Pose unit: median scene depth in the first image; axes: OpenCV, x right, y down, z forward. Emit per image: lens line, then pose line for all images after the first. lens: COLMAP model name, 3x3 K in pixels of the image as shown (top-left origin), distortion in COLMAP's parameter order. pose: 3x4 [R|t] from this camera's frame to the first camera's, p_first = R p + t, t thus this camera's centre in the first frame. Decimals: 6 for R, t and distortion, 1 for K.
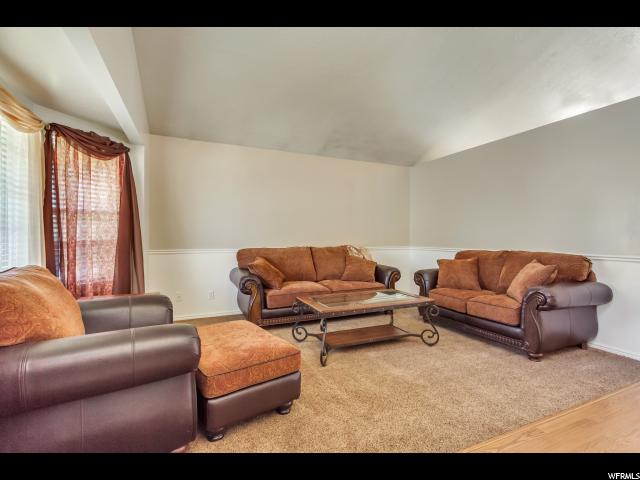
lens RADIAL K [[296.6, 0, 321.5], [0, 296.6, 243.0], [0, 0, 1]] dist [0.005112, 0.000358]
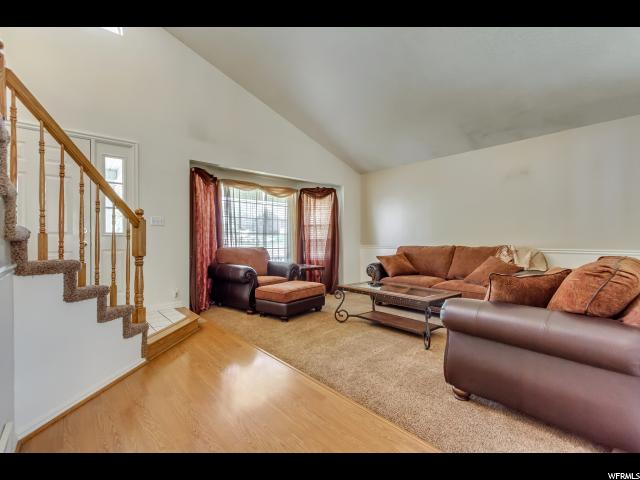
lens RADIAL K [[296.6, 0, 320.5], [0, 296.6, 238.6], [0, 0, 1]] dist [0.005112, 0.000358]
pose [[0.293209, -0.001331, -0.956047, 1.224706], [-0.014312, 0.999881, -0.005781, 0.001986], [0.955941, 0.015378, 0.293155, 0.403383]]
